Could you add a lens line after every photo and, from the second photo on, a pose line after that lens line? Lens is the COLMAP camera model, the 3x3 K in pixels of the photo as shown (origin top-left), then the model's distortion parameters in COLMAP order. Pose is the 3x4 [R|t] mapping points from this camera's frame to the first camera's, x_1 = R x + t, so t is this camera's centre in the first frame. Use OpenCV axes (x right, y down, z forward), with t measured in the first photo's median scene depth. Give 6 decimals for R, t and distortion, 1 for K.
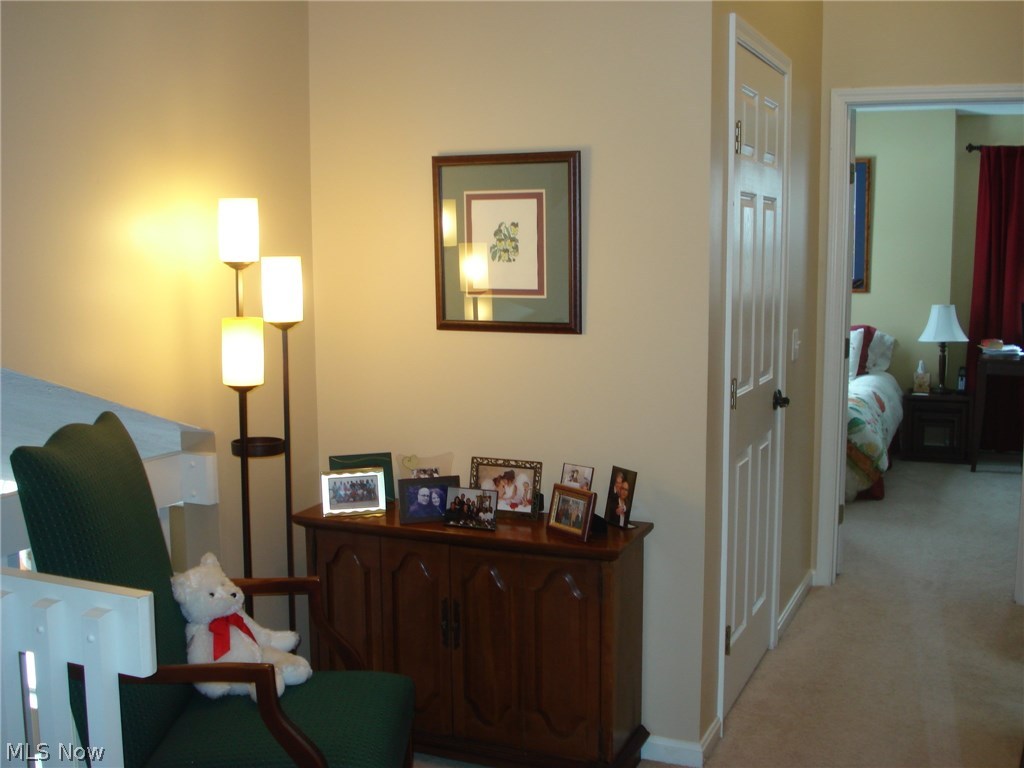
lens RADIAL K [[1153.3, 0, 514.5], [0, 1153.3, 385.1], [0, 0, 1]] dist [-0.098822, 0.000000]
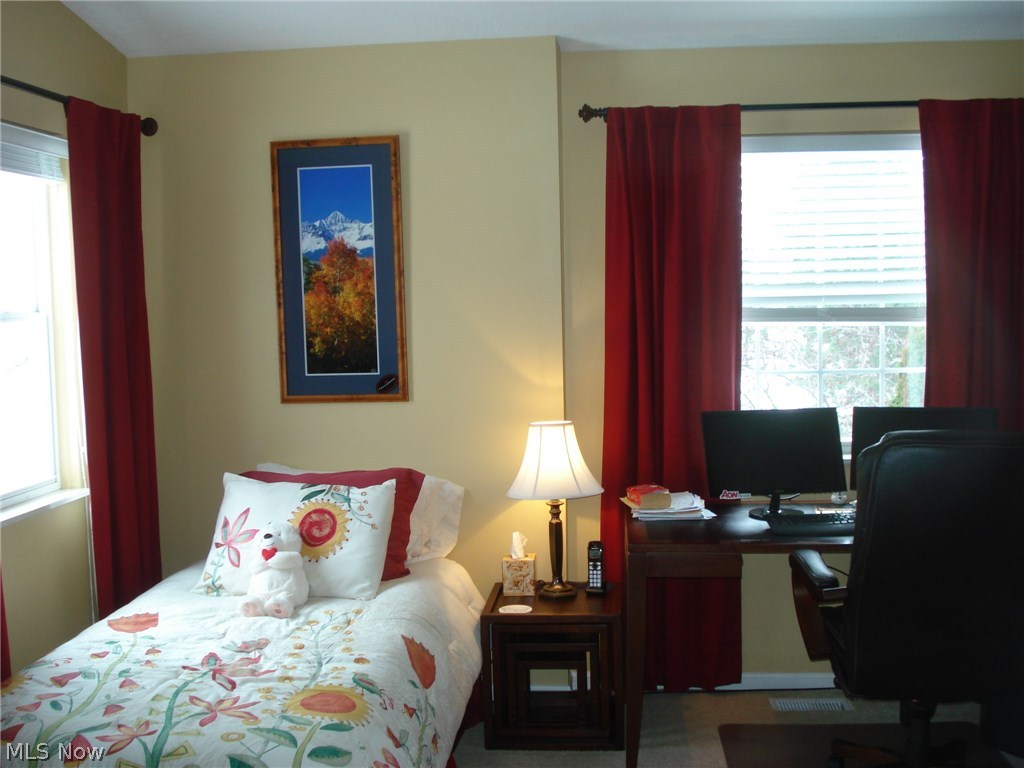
lens RADIAL K [[1153.3, 0, 511.0], [0, 1153.3, 384.4], [0, 0, 1]] dist [-0.098822, 0.000000]
pose [[0.953138, -0.042830, 0.299489, 0.208822], [0.058174, 0.997401, -0.042502, -0.066535], [-0.296890, 0.057932, 0.953153, 0.519567]]
